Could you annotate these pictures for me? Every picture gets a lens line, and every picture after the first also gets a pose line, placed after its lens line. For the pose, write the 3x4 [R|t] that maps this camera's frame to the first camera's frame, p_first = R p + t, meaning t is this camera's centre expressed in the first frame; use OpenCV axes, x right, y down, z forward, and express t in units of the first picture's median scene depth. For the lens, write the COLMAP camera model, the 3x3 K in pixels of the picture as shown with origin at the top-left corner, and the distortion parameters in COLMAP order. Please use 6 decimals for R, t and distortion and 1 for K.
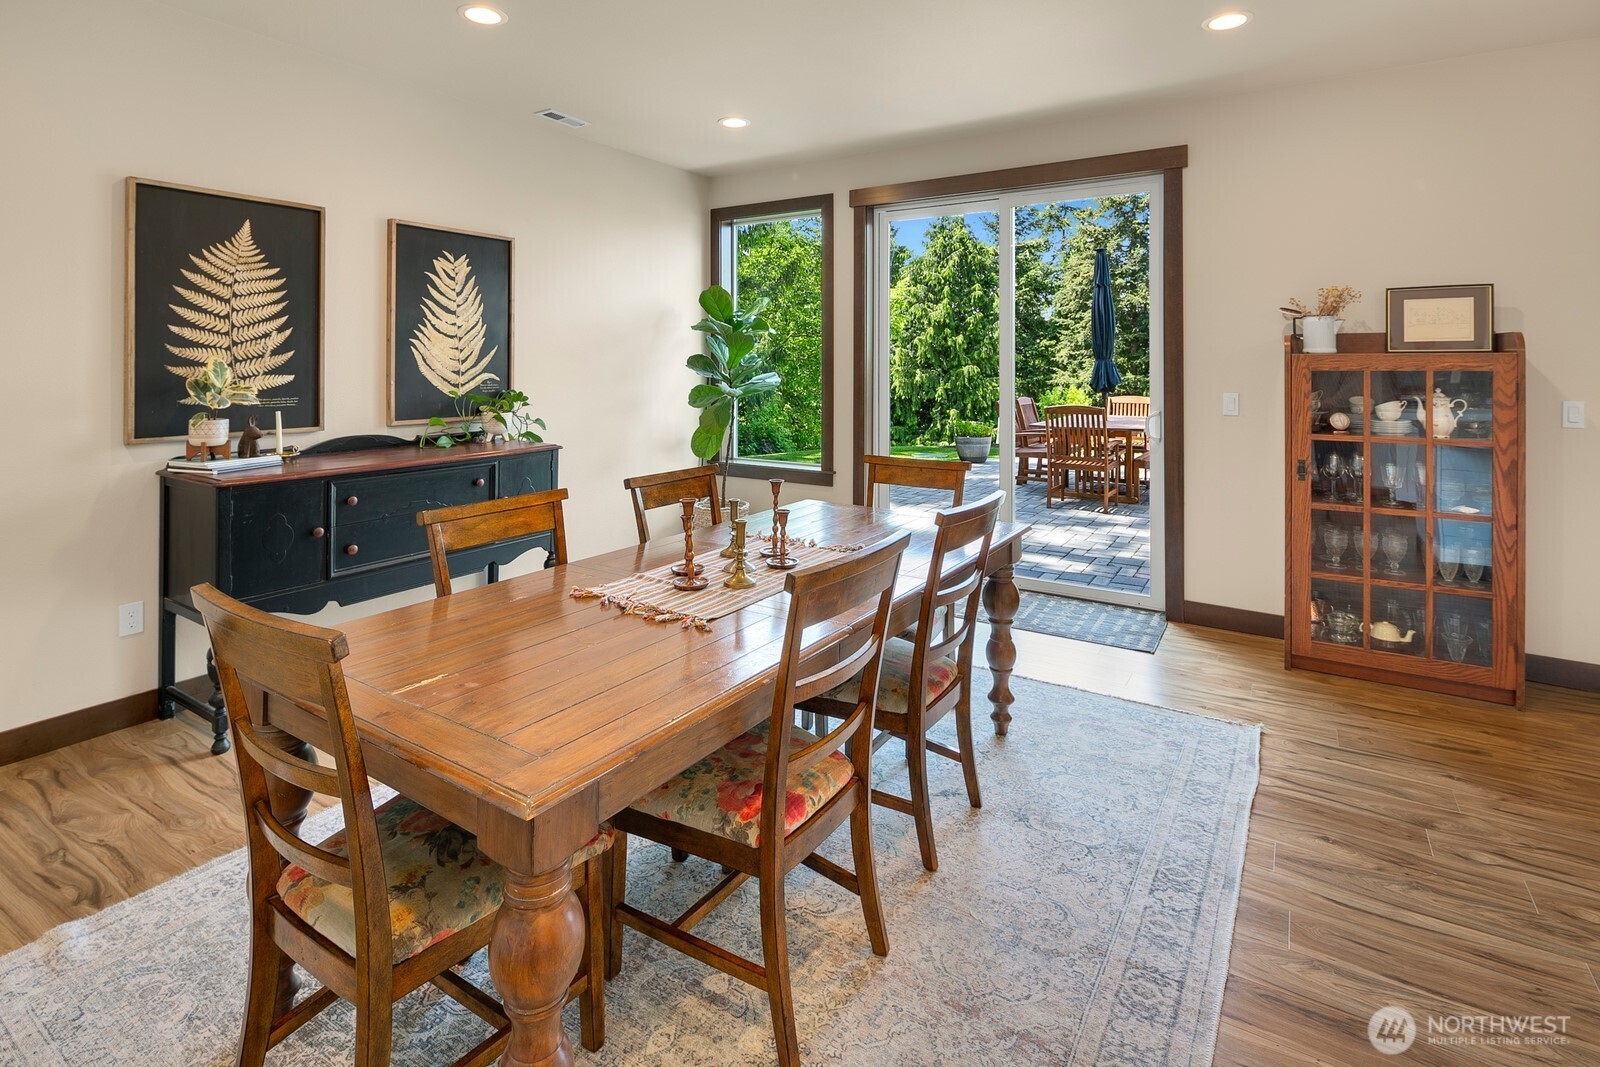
lens RADIAL K [[781.6, 0, 800.5], [0, 781.6, 361.7], [0, 0, 1]] dist [0.002465, 0.000204]
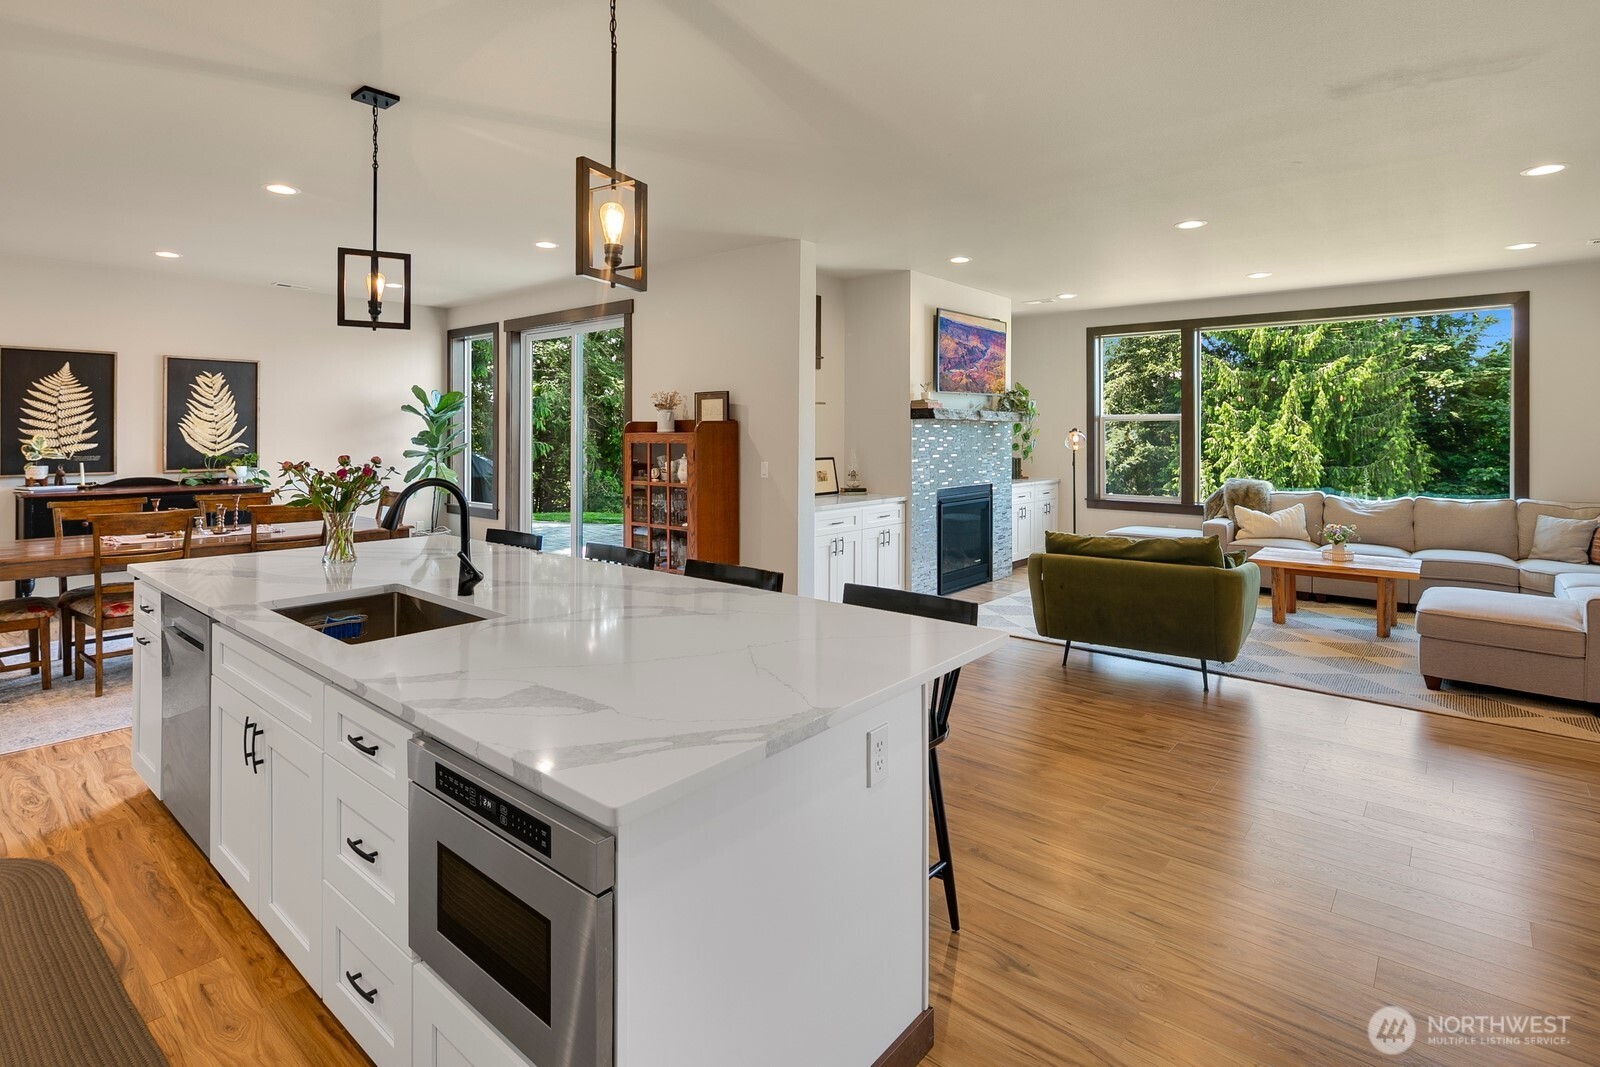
lens RADIAL K [[792.3, 0, 798.1], [0, 792.3, 431.4], [0, 0, 1]] dist [0.001411, -0.001077]
pose [[0.991213, 0.001121, -0.132273, 1.098657], [-0.001058, 0.999999, 0.000551, -0.013160], [0.132274, -0.000406, 0.991213, -0.566175]]
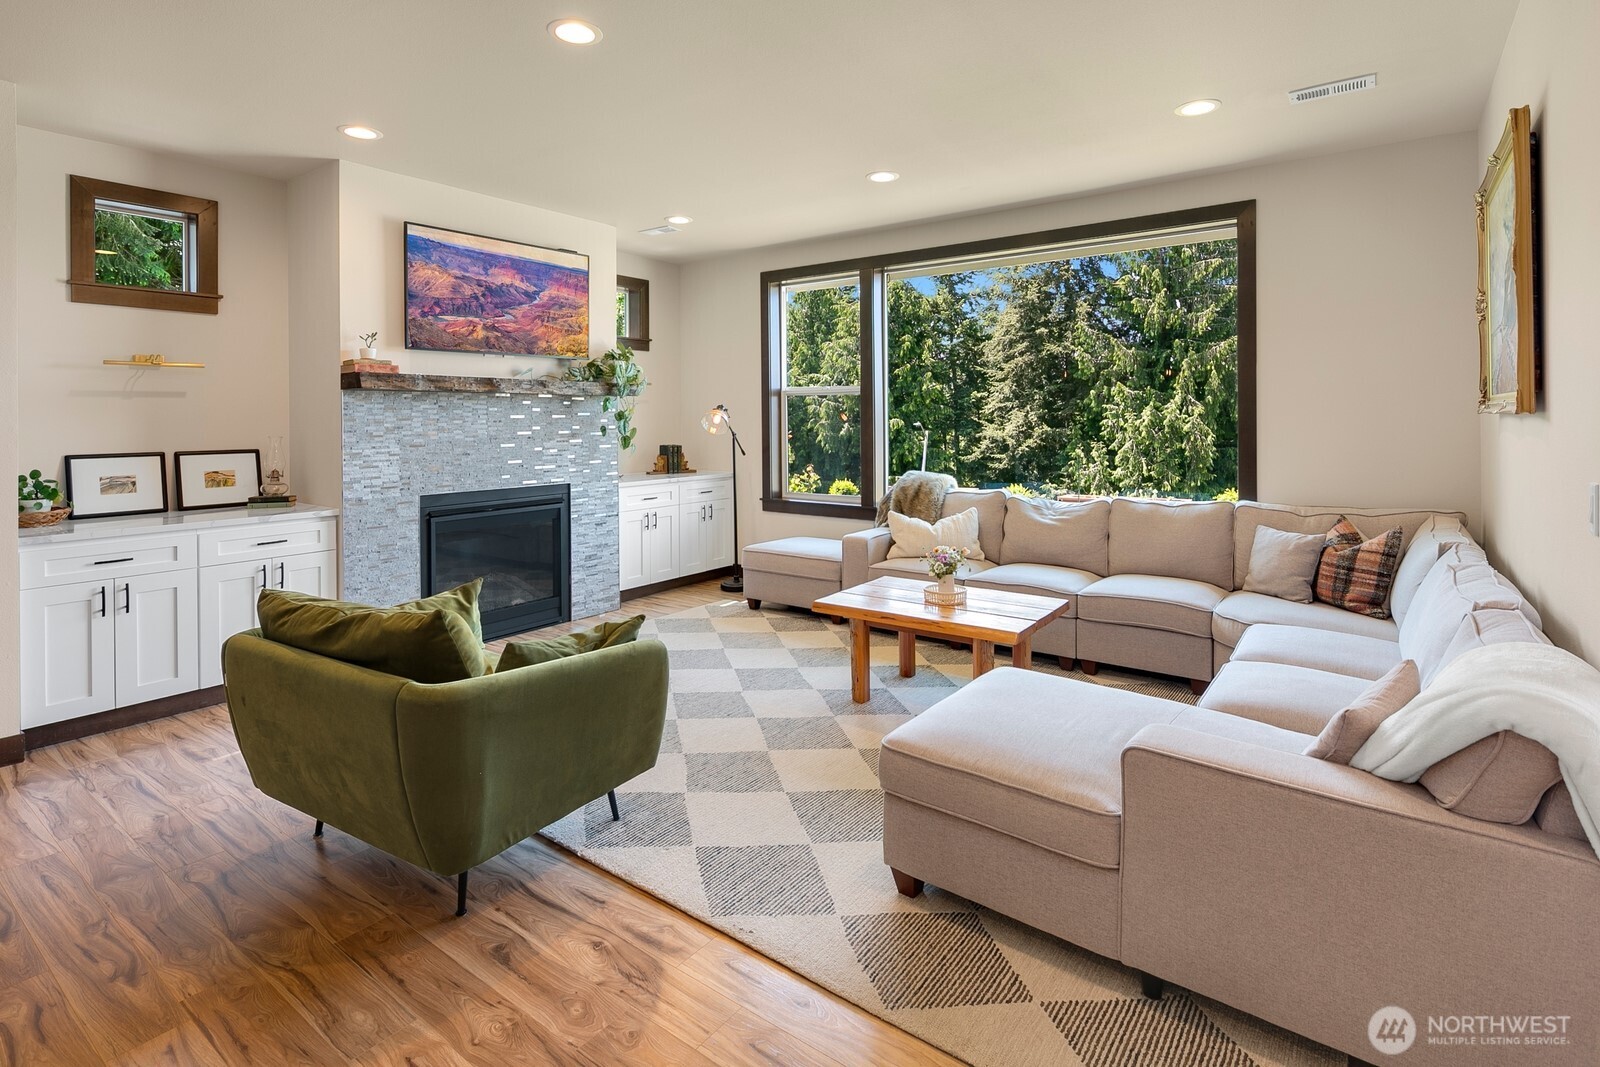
lens RADIAL K [[788.4, 0, 795.8], [0, 788.4, 419.6], [0, 0, 1]] dist [0.002898, 0.000204]
pose [[0.997422, -0.005663, -0.071530, 1.805207], [0.006049, 0.999968, 0.005173, 0.000883], [0.071498, -0.005593, 0.997425, 0.086293]]
